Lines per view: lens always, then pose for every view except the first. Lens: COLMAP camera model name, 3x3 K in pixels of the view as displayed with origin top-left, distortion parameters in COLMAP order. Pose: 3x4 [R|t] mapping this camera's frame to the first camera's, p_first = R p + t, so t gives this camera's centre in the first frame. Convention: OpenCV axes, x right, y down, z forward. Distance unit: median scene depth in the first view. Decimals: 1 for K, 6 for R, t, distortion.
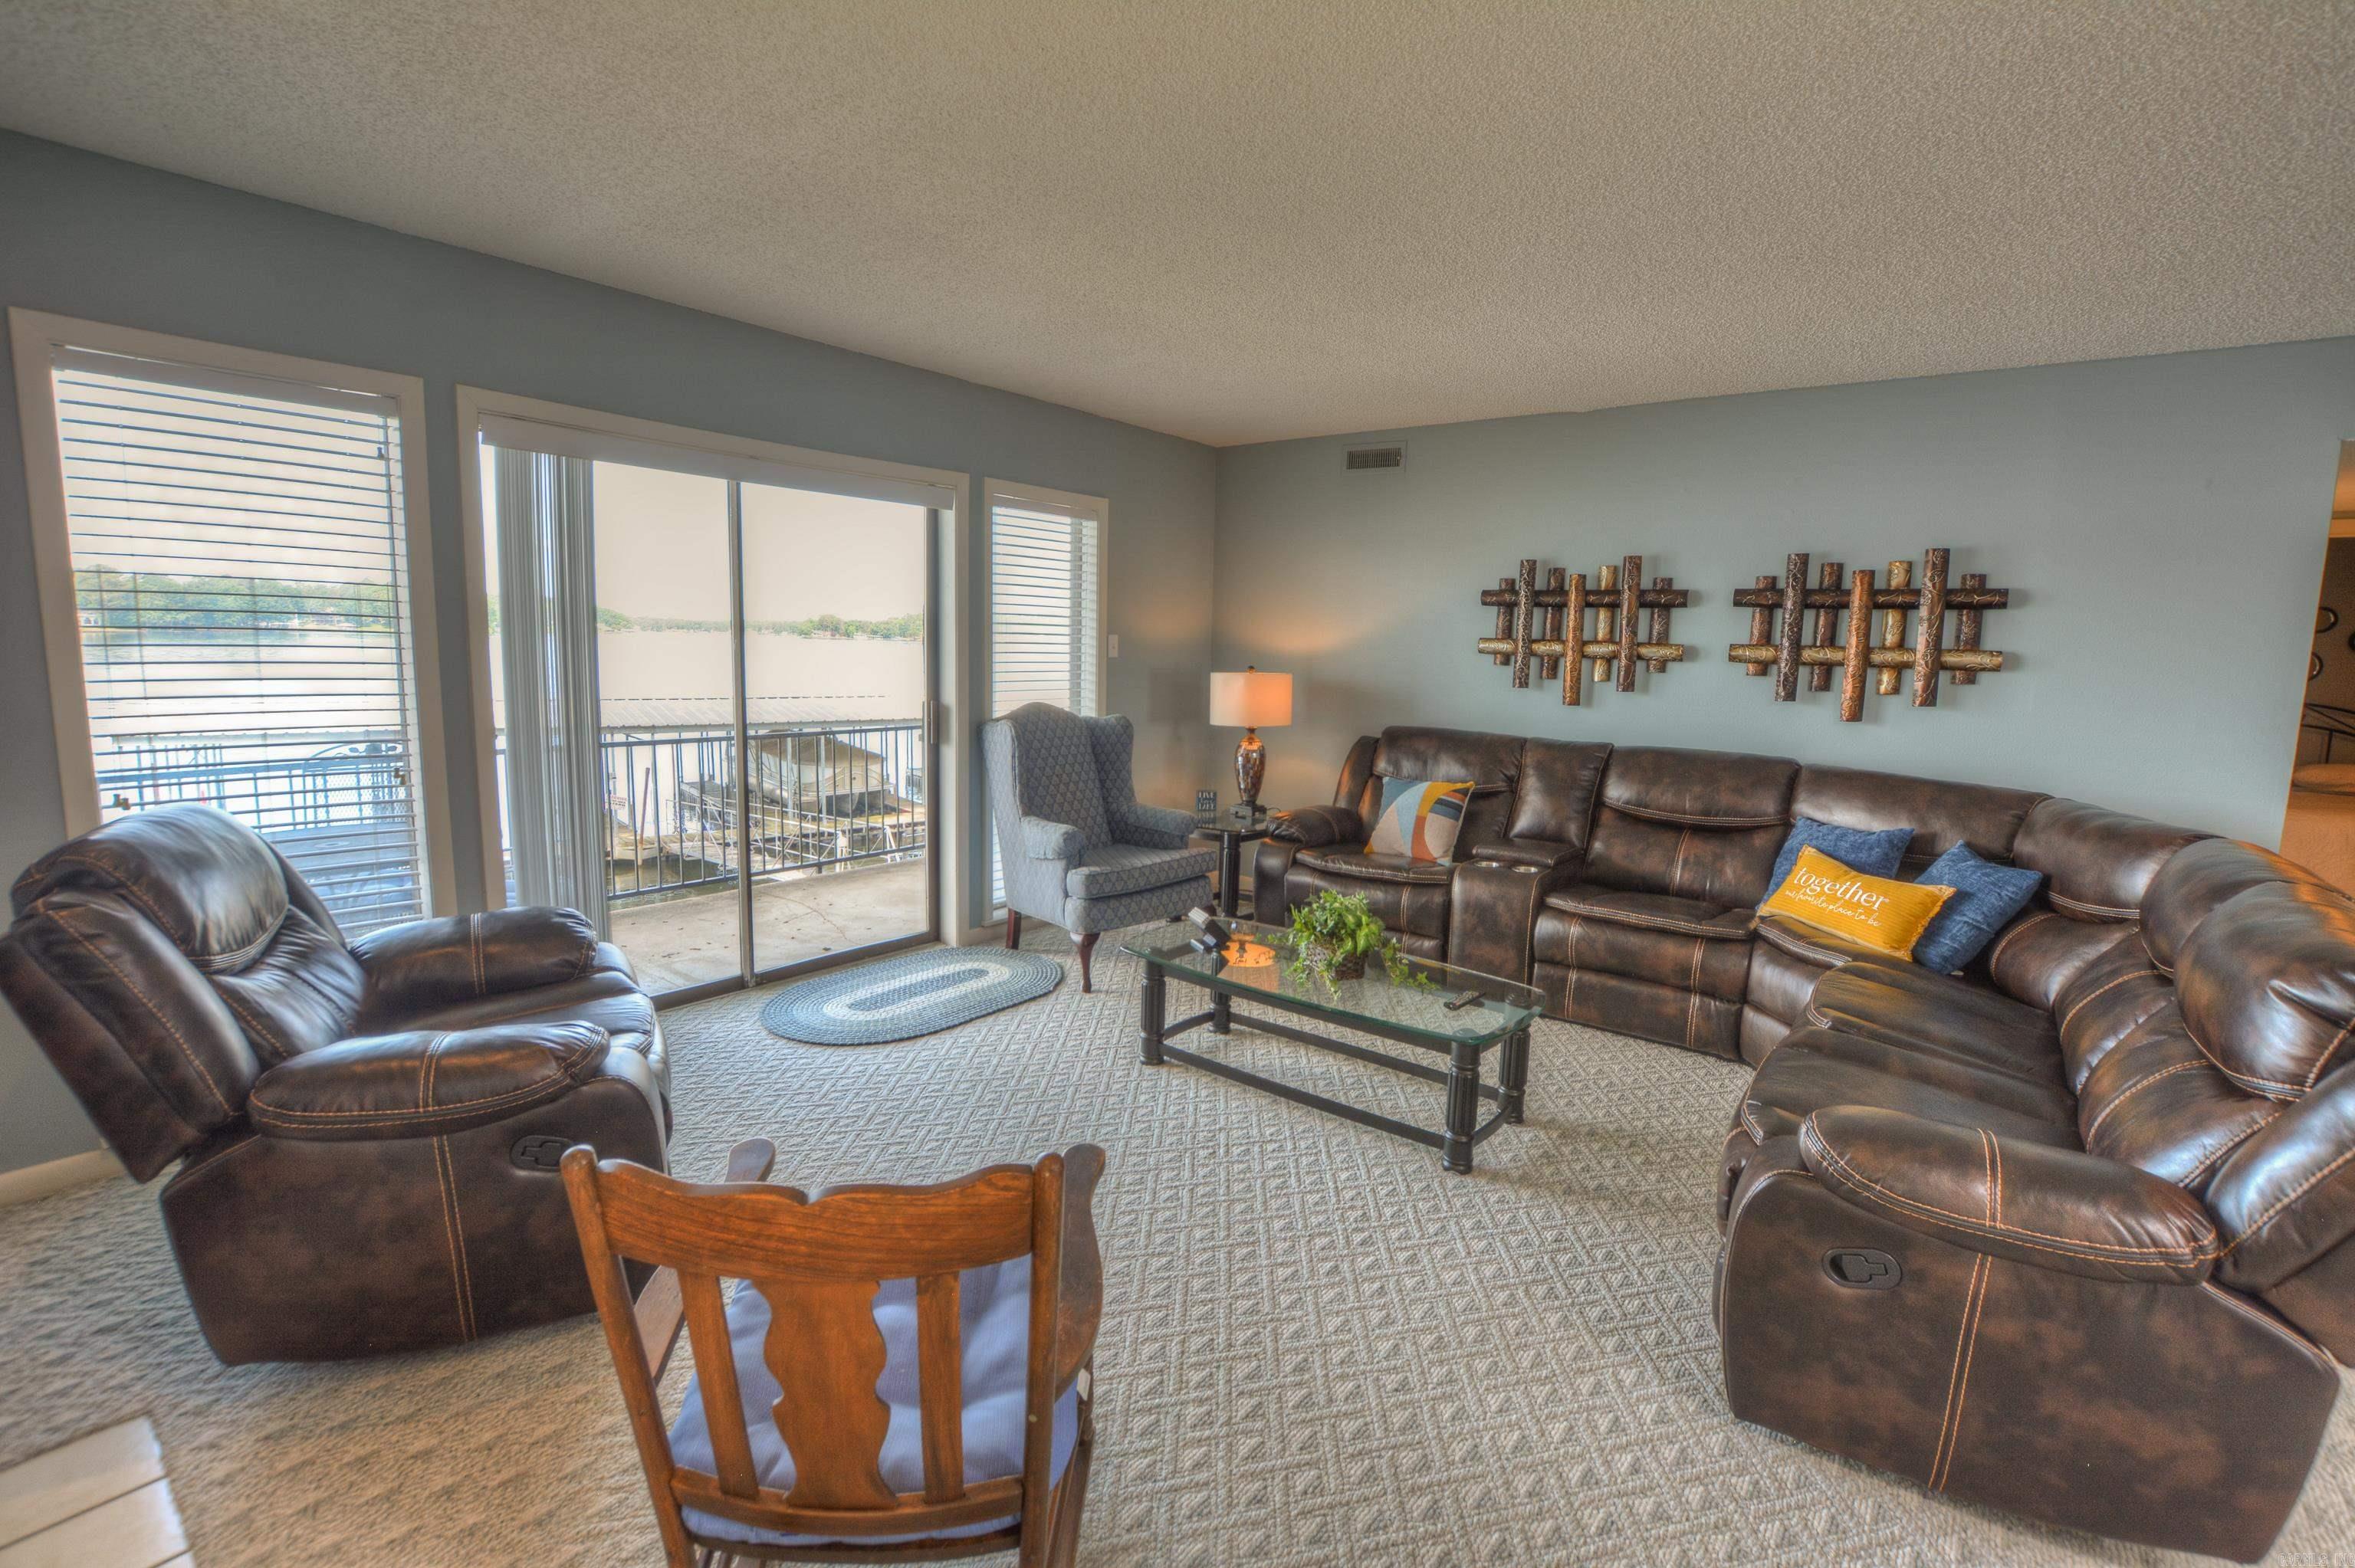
lens RADIAL K [[1033.1, 0, 1177.5], [0, 1033.1, 784.0], [0, 0, 1]] dist [-0.029065, 0.001973]
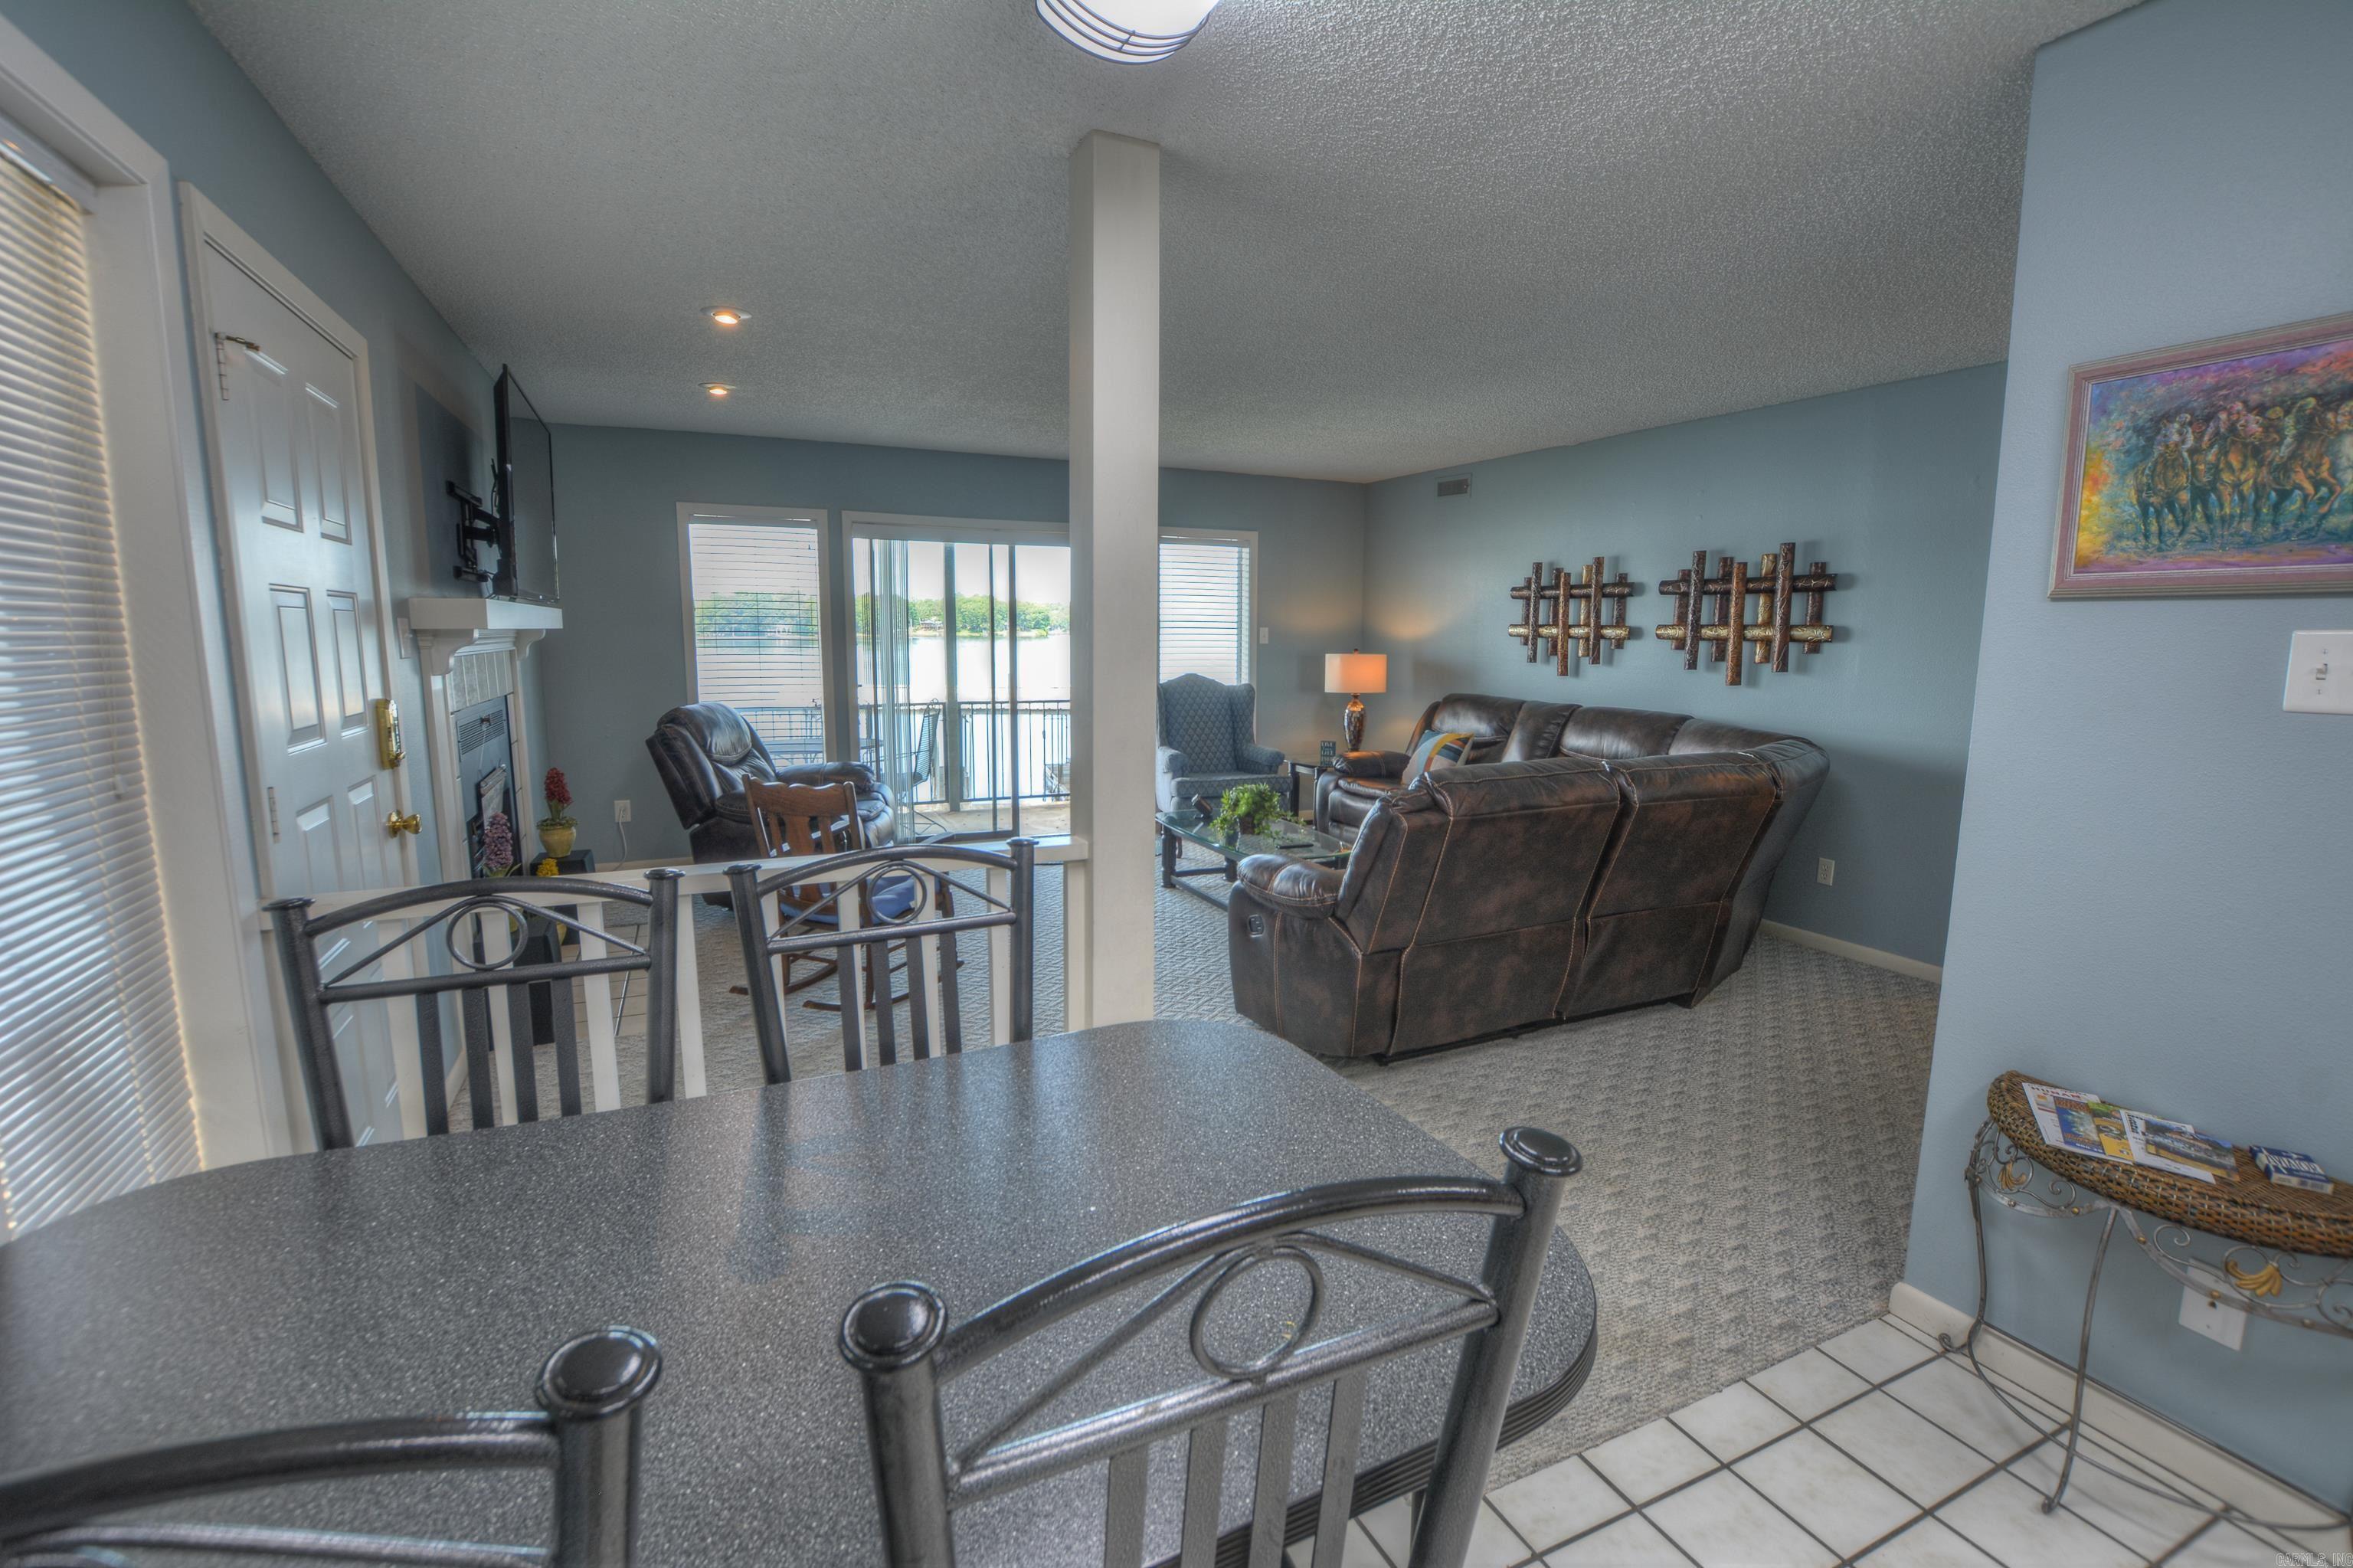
lens RADIAL K [[1026.8, 0, 1170.7], [0, 1026.8, 780.4], [0, 0, 1]] dist [-0.024155, 0.000877]
pose [[0.895657, 0.045960, -0.442364, 0.533112], [-0.045411, 0.998898, 0.011838, 0.061686], [0.442421, 0.009485, 0.896757, -0.357481]]
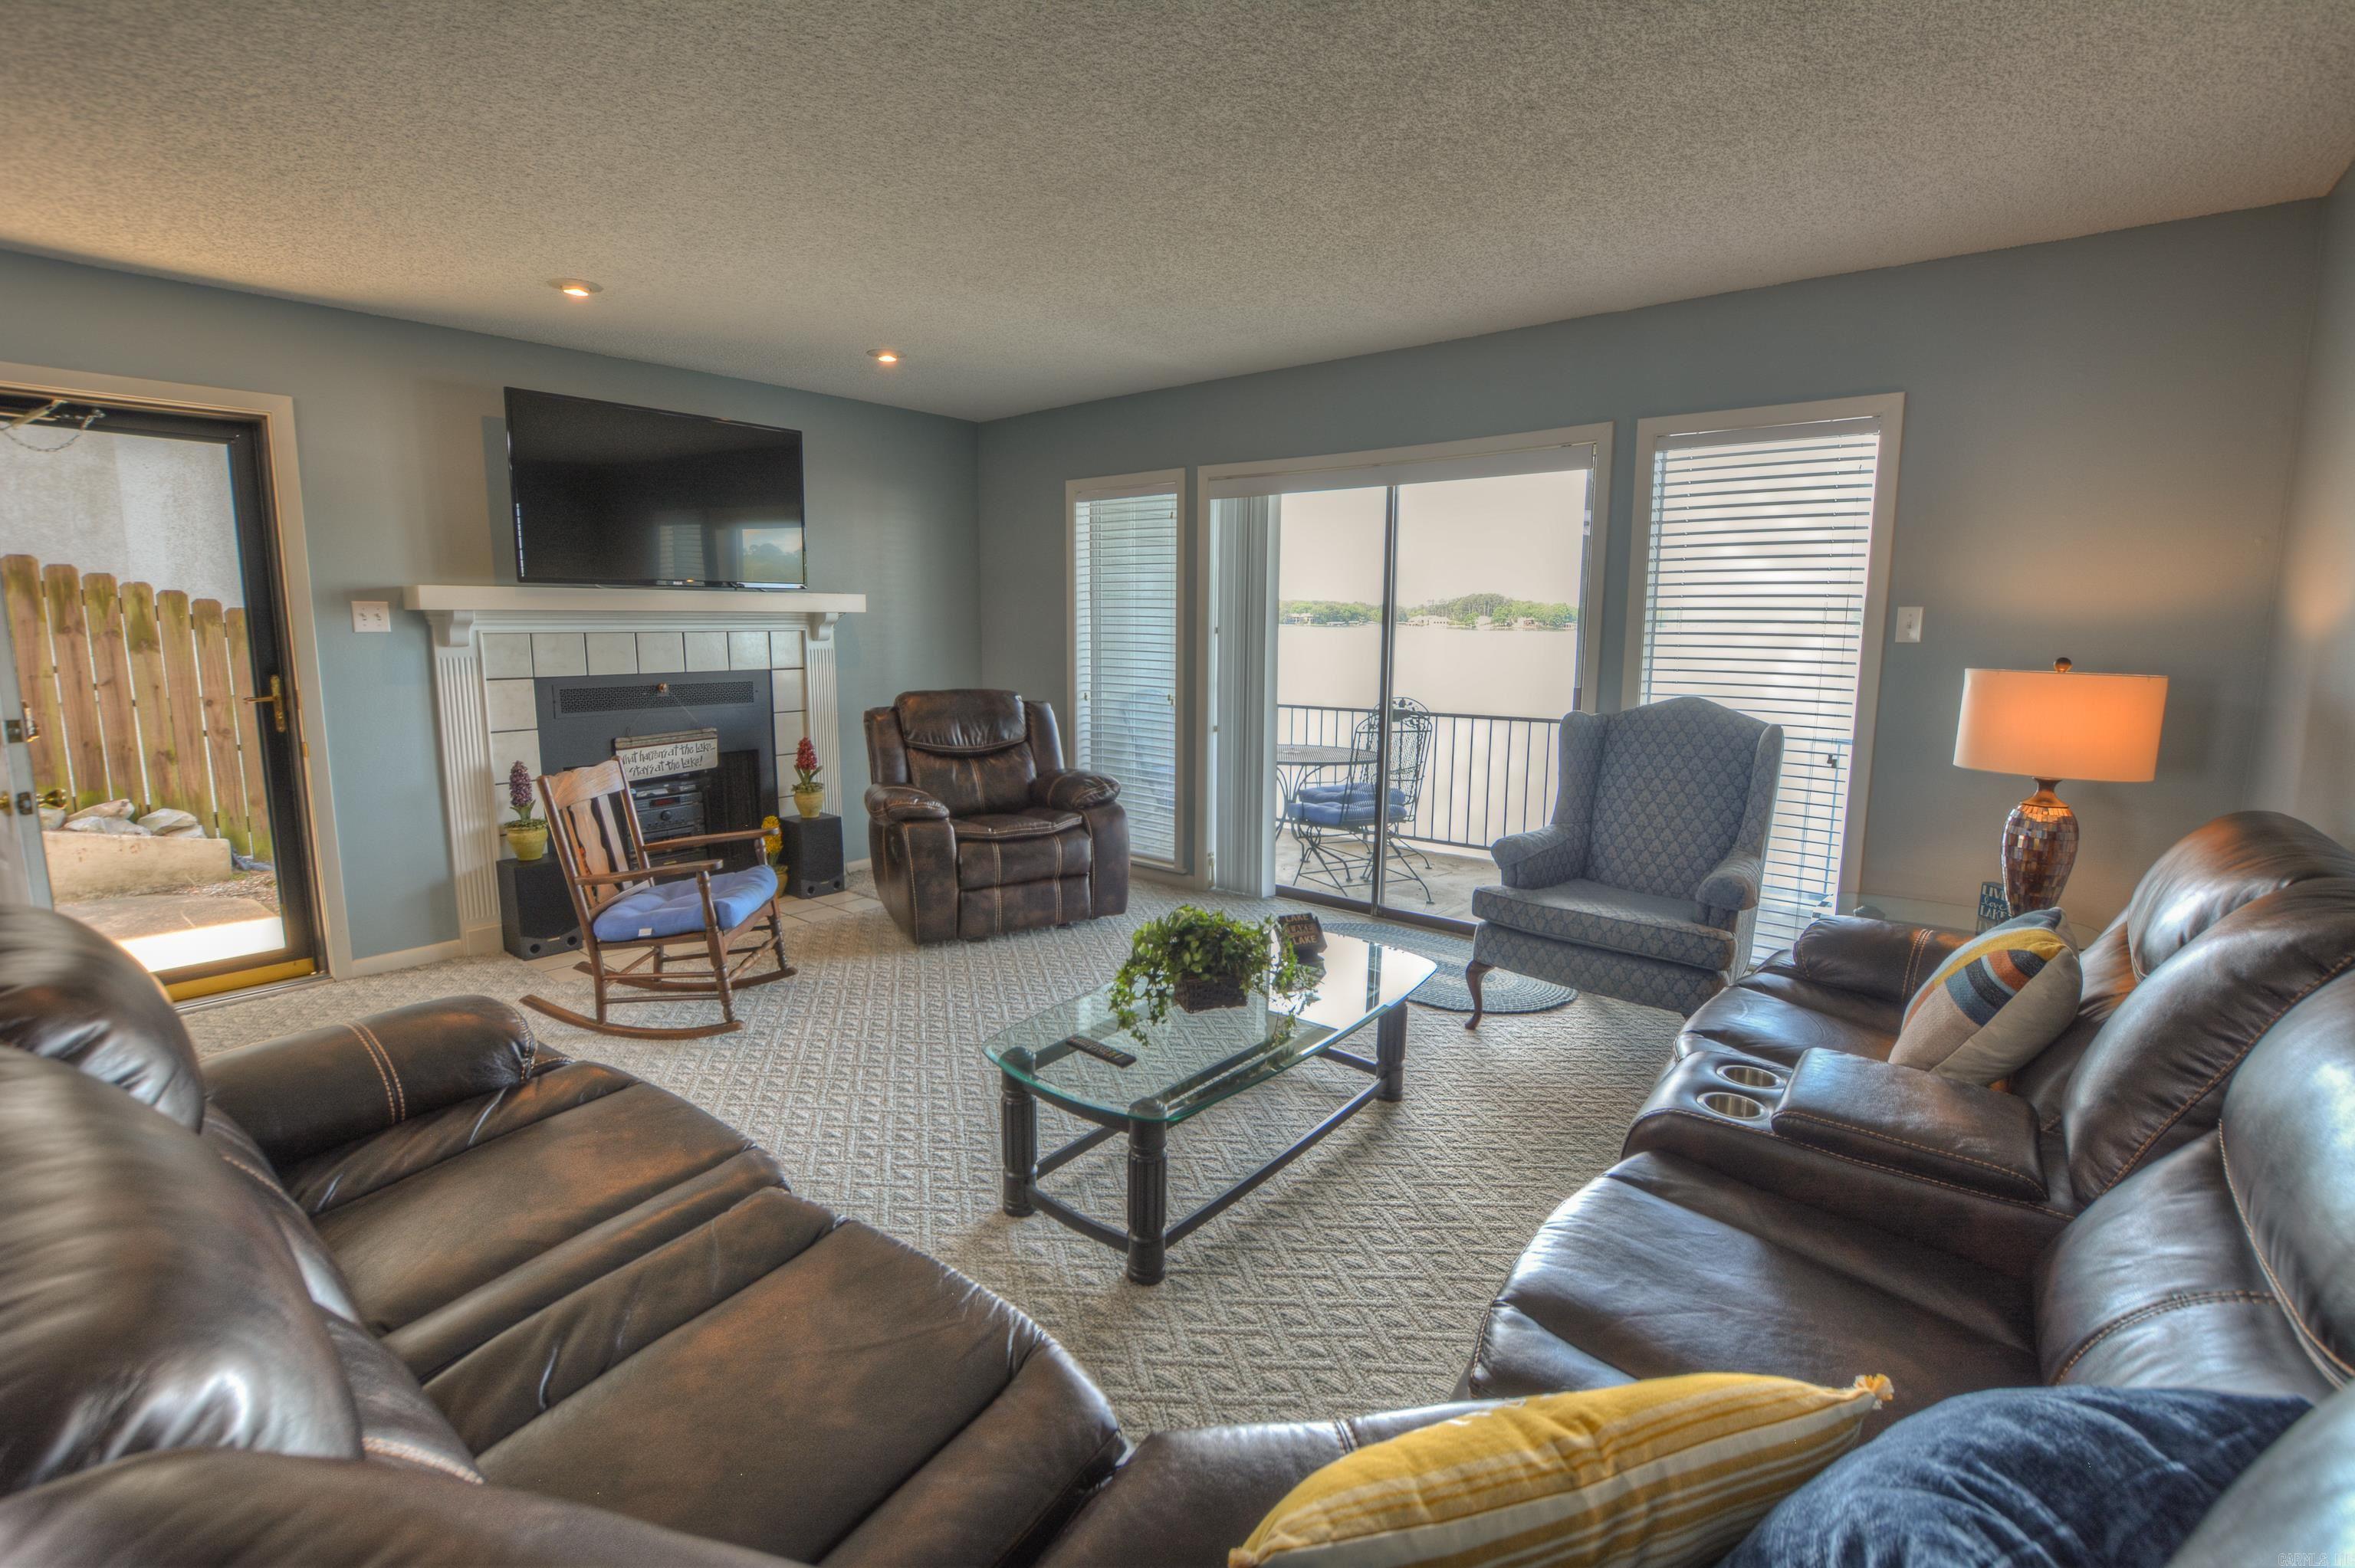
lens RADIAL K [[1033.1, 0, 1177.5], [0, 1033.1, 784.0], [0, 0, 1]] dist [-0.029065, 0.001973]
pose [[-0.009291, 0.122706, -0.992400, 0.673099], [-0.152982, 0.980585, 0.122677, -0.055753], [0.988185, 0.152959, 0.009661, 0.676581]]
